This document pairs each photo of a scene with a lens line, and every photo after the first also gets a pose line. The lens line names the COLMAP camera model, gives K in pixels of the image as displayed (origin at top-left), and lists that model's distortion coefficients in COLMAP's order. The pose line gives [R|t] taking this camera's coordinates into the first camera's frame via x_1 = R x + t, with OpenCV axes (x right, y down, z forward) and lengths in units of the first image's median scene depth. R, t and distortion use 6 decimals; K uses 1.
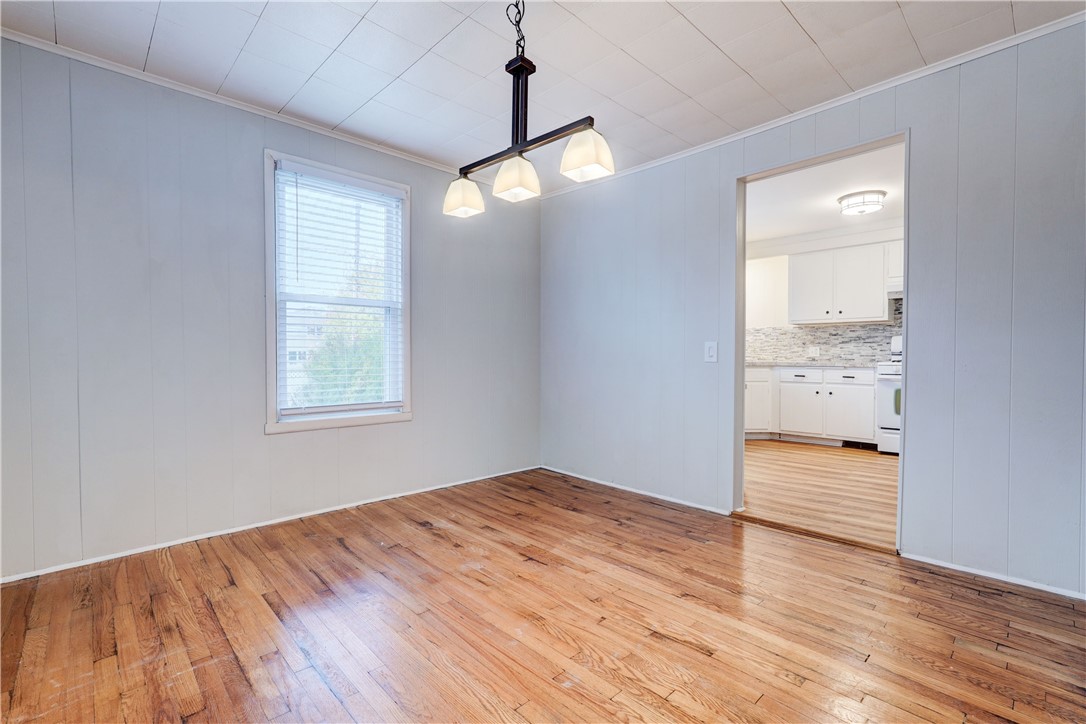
lens RADIAL K [[470.3, 0, 616.7], [0, 470.3, 358.5], [0, 0, 1]] dist [-0.010419, 0.000512]
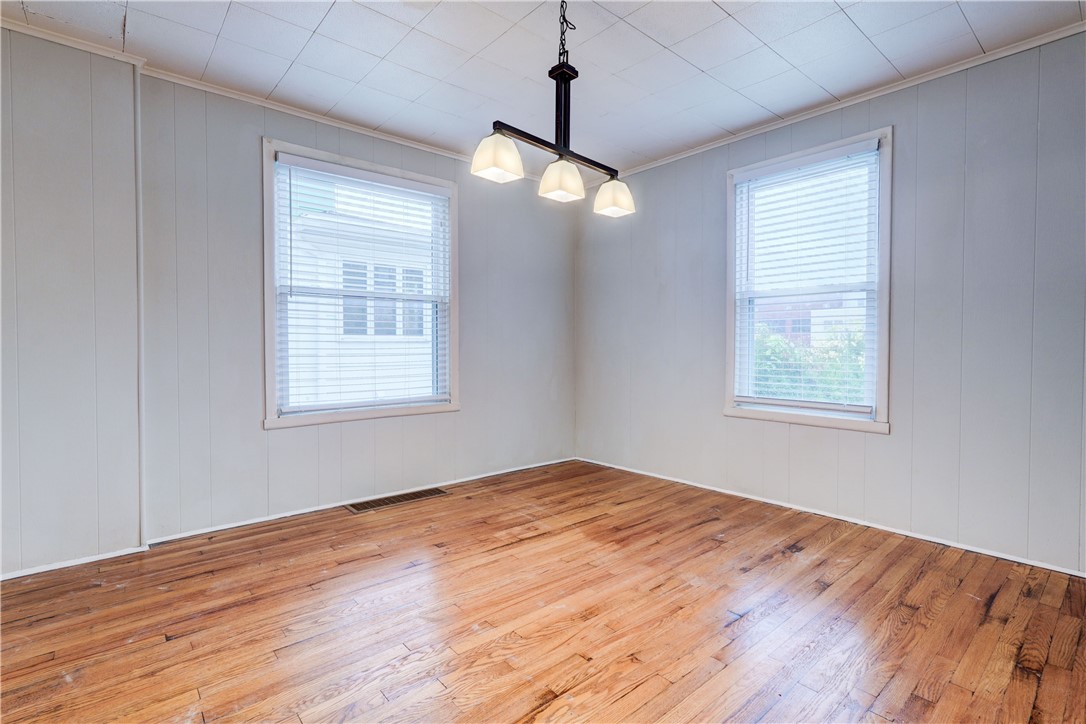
lens RADIAL K [[535.1, 0, 543.0], [0, 535.1, 362.0], [0, 0, 1]] dist [0.000460, 0.000760]
pose [[-0.124346, 0.027228, -0.991865, 0.644502], [-0.010075, 0.999537, 0.028701, -0.007085], [0.992188, 0.013562, -0.124014, 0.715746]]
